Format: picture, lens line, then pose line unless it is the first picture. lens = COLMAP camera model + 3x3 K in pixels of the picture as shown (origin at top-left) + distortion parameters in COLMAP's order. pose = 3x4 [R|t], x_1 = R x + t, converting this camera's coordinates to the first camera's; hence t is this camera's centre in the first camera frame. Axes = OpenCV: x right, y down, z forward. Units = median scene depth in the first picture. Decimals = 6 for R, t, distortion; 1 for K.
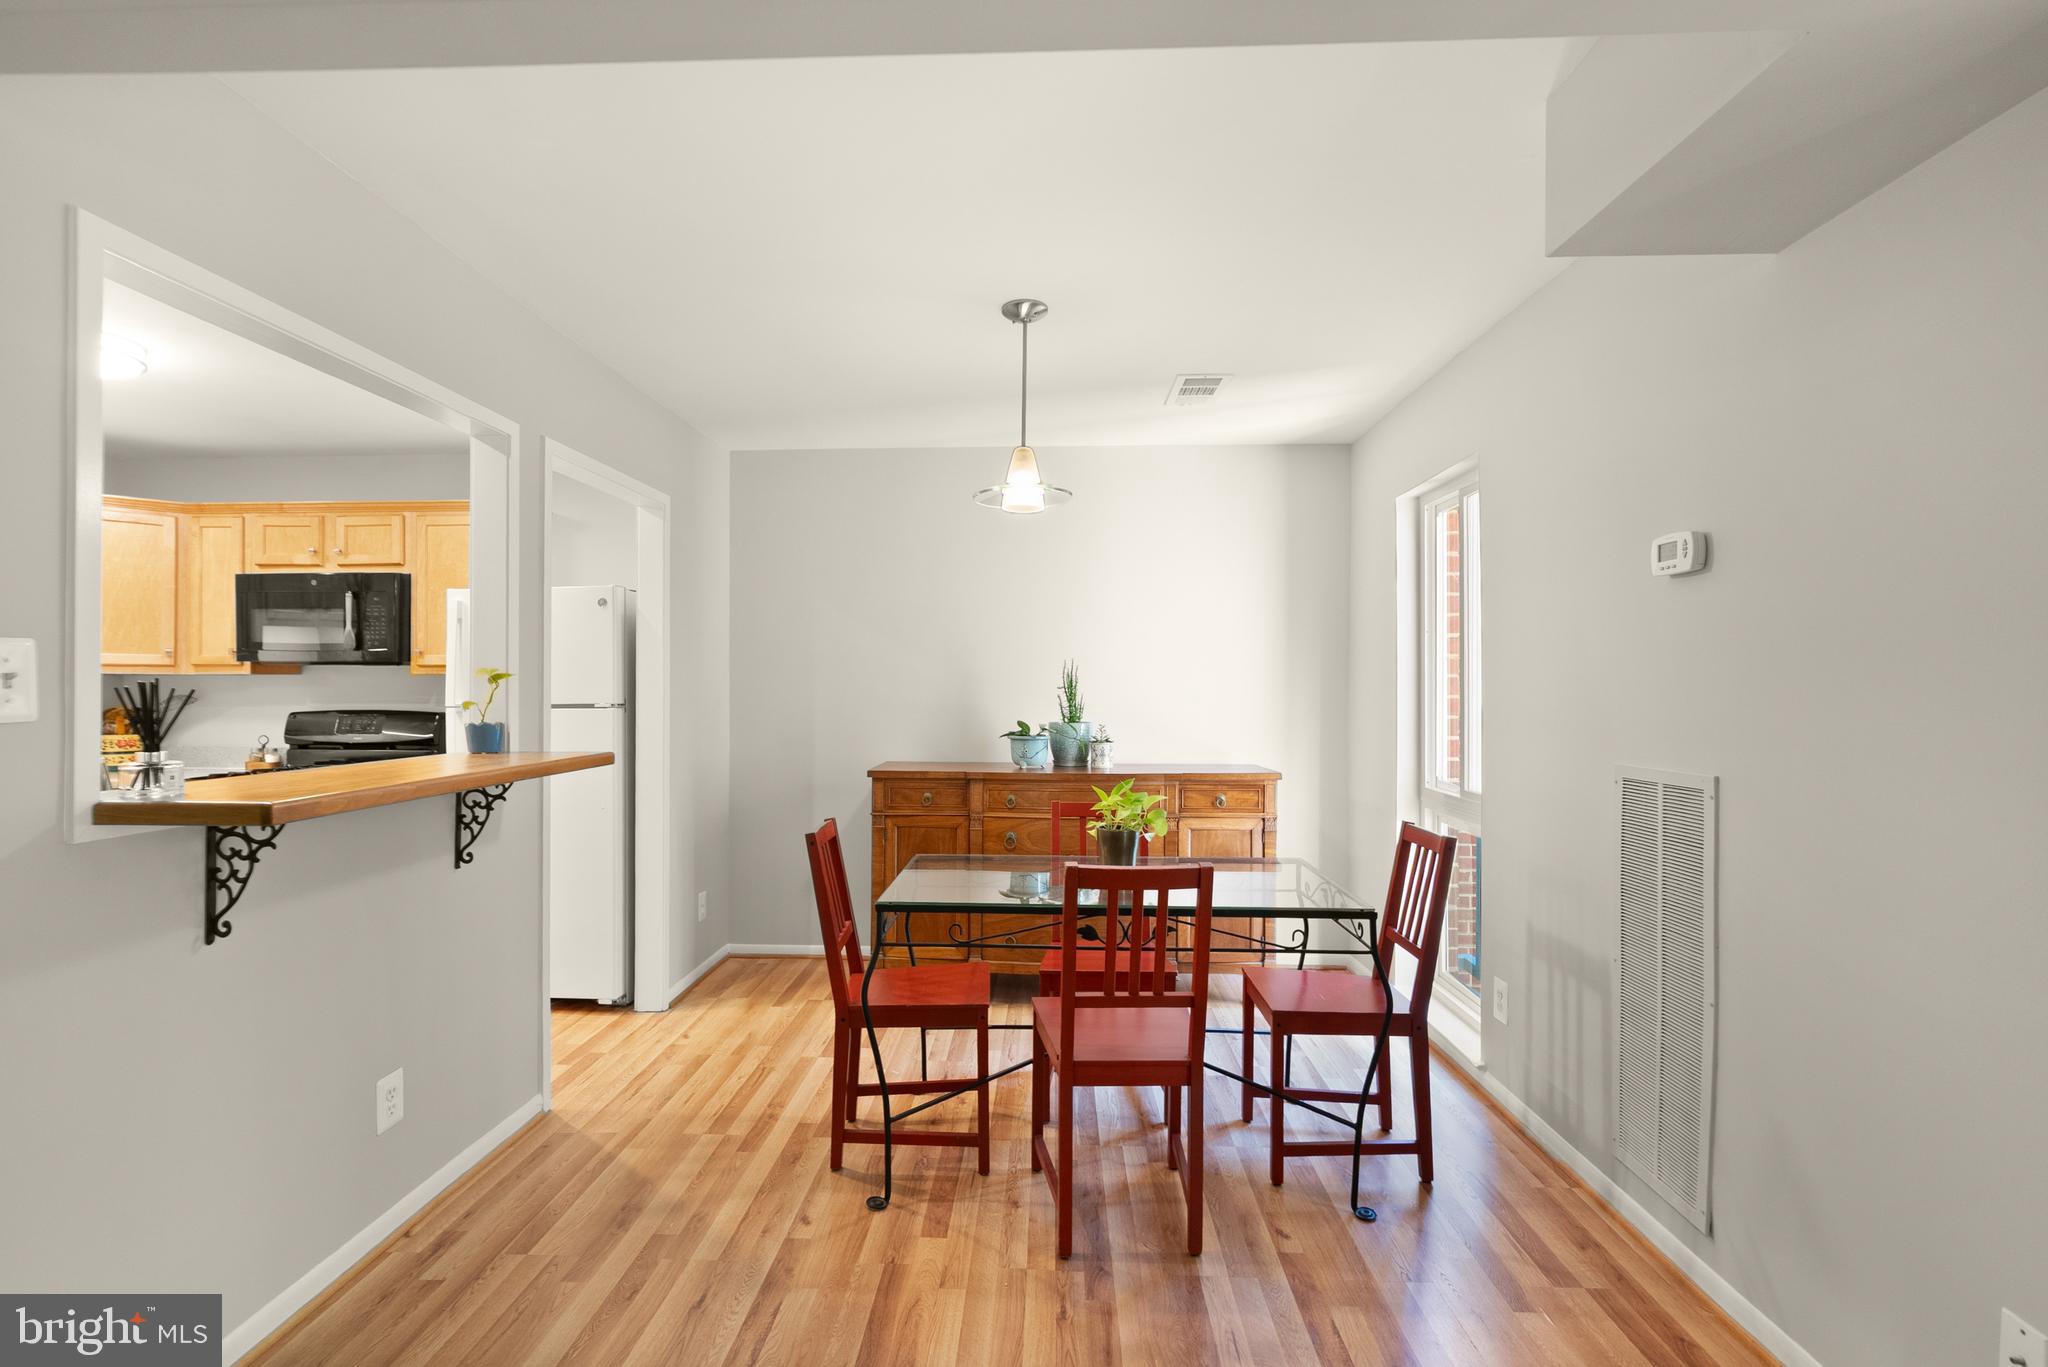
lens RADIAL K [[967.9, 0, 1003.8], [0, 967.9, 685.1], [0, 0, 1]] dist [0.000476, 0.000296]
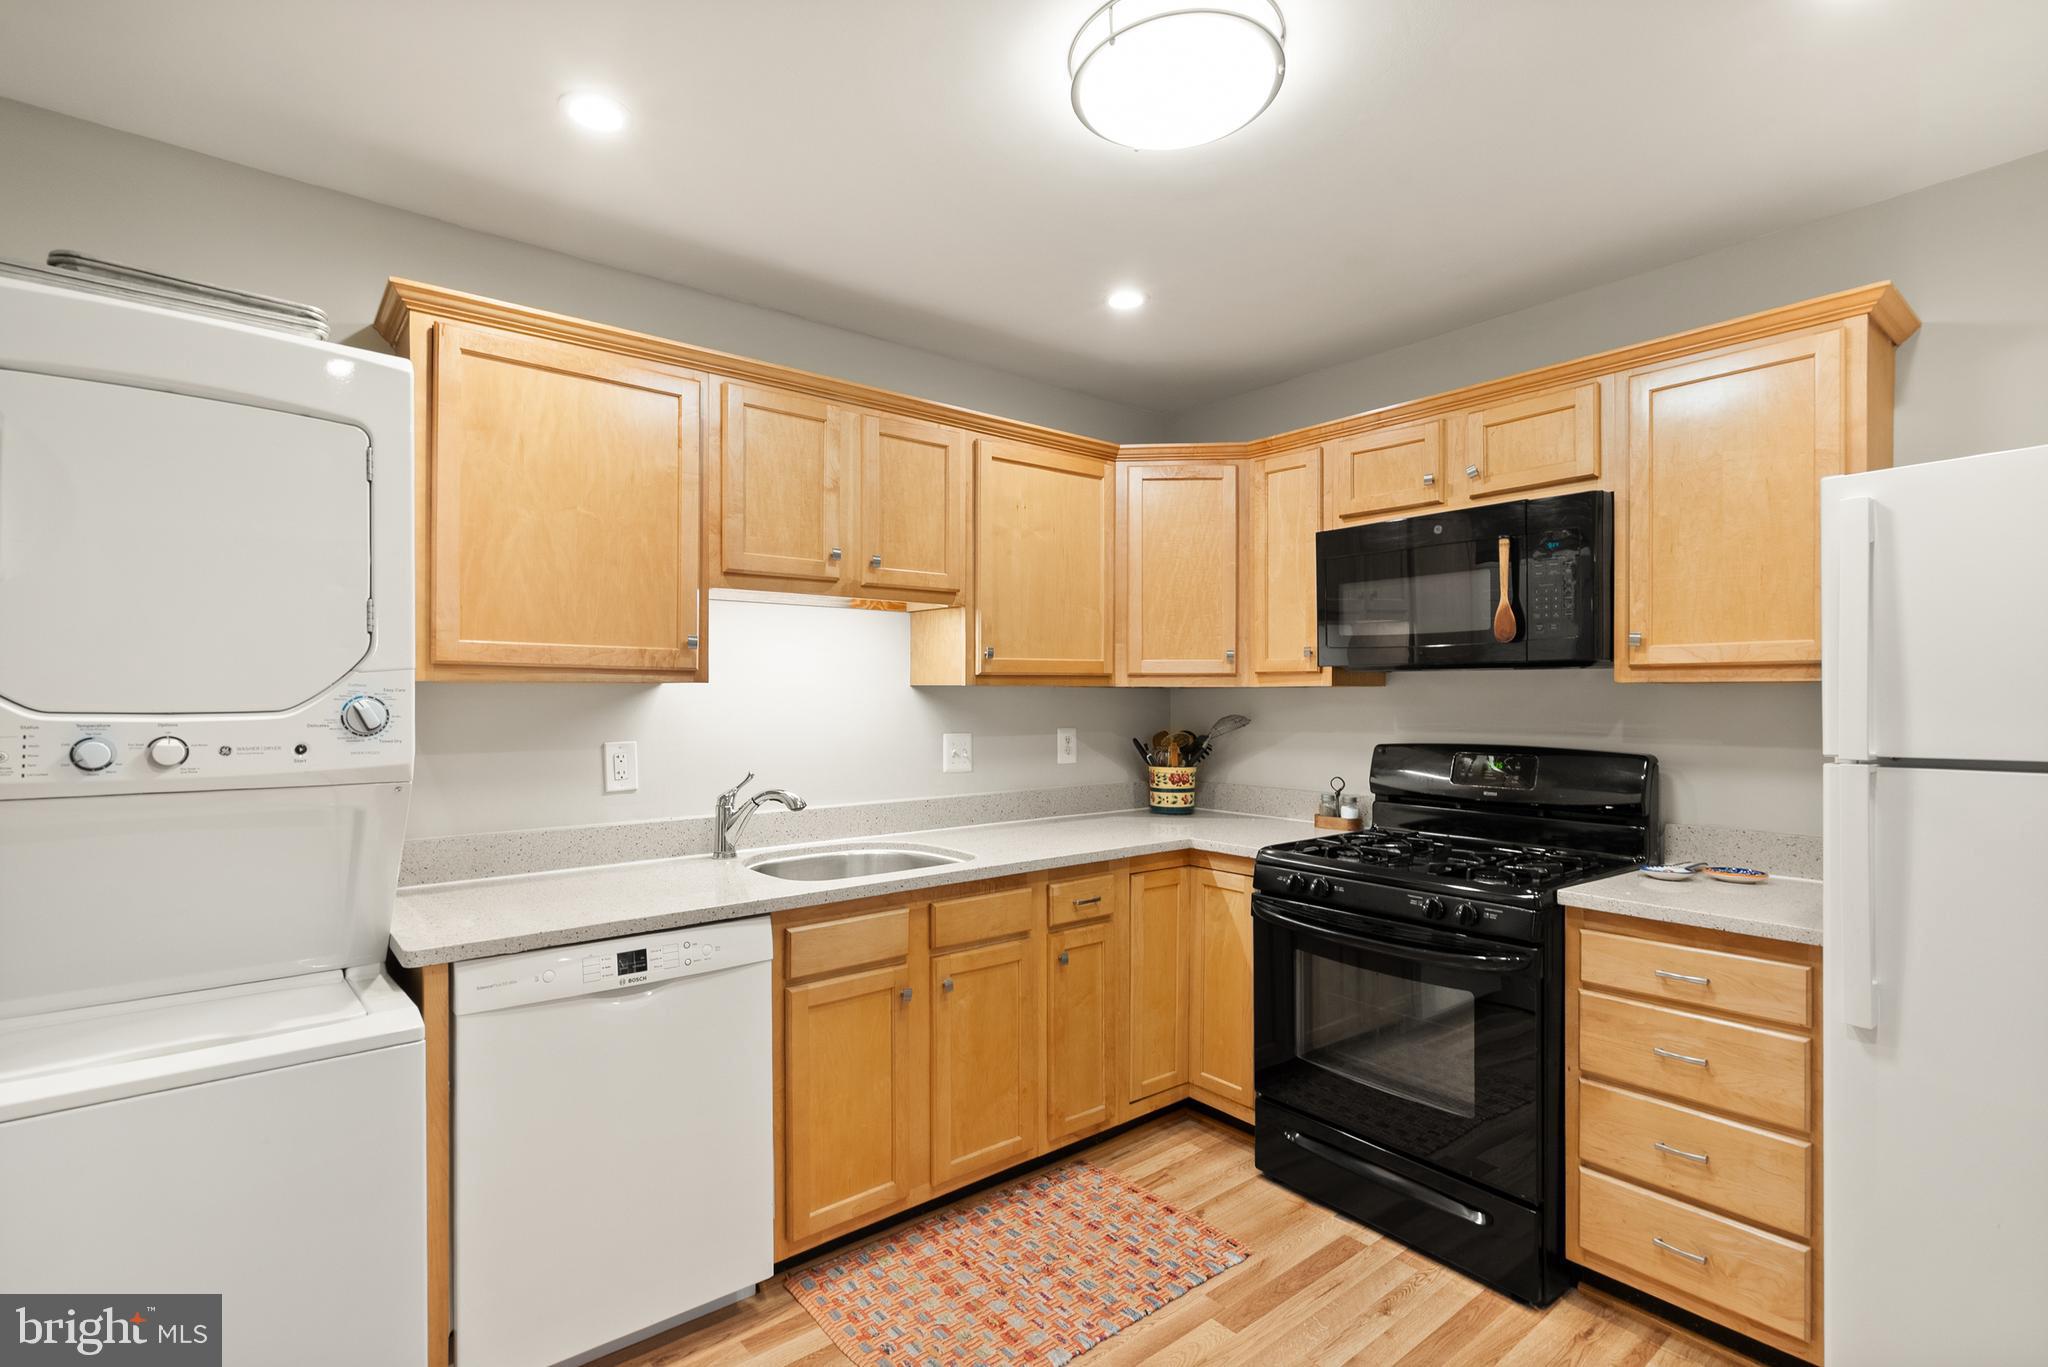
lens RADIAL K [[959.7, 0, 1017.8], [0, 959.7, 698.9], [0, 0, 1]] dist [-0.005549, 0.006752]
pose [[0.671431, 0.001681, -0.741065, -0.510436], [0.002919, 0.999984, 0.004913, -0.007351], [0.741061, -0.005462, 0.671416, 0.472617]]
